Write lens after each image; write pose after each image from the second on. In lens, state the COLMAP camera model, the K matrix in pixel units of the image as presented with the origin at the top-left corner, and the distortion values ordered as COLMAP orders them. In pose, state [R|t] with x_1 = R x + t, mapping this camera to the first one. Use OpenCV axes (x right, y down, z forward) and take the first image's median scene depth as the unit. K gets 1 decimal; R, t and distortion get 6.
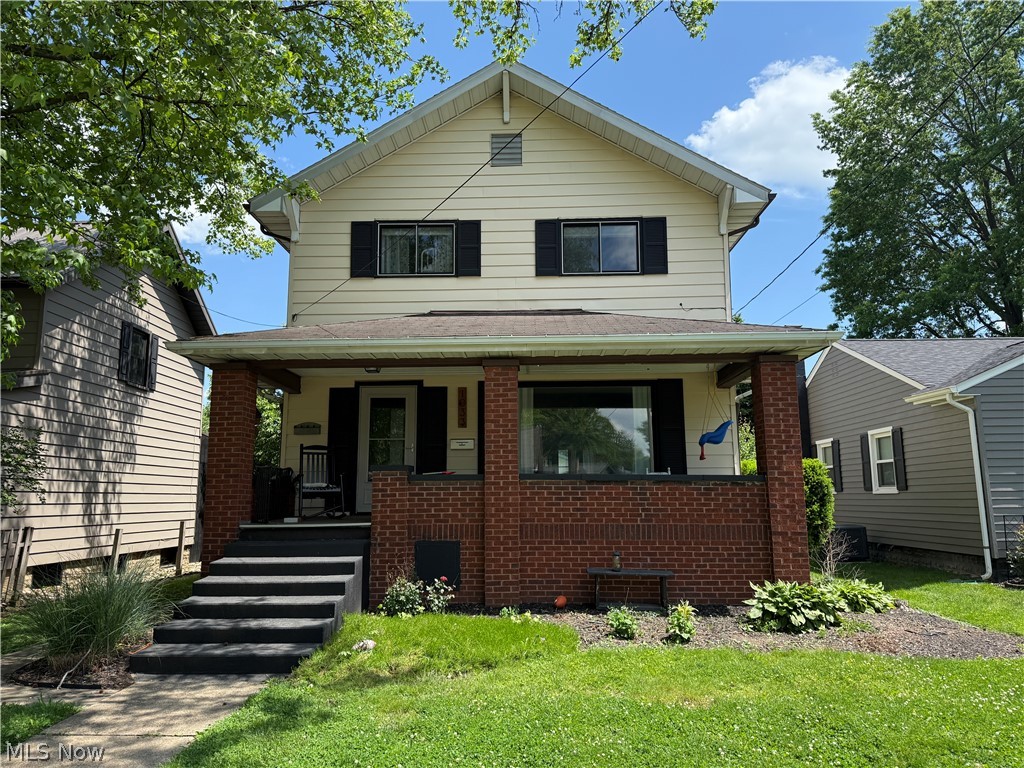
lens RADIAL K [[713.6, 0, 502.8], [0, 713.6, 386.6], [0, 0, 1]] dist [0.045371, -0.016027]
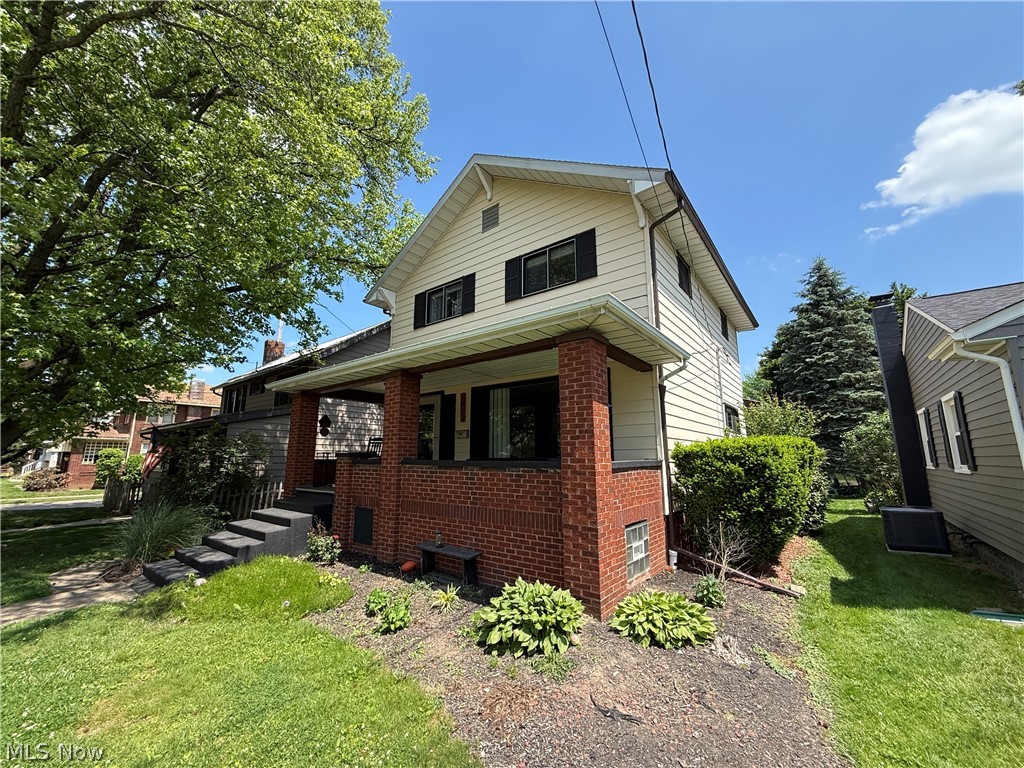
lens RADIAL K [[409.2, 0, 512.5], [0, 409.2, 381.4], [0, 0, 1]] dist [0.001070, -0.000102]
pose [[0.807990, -0.104929, -0.579777, 0.474589], [0.088583, 0.994463, -0.056529, 0.031540], [0.582499, -0.005683, 0.812812, 0.393253]]
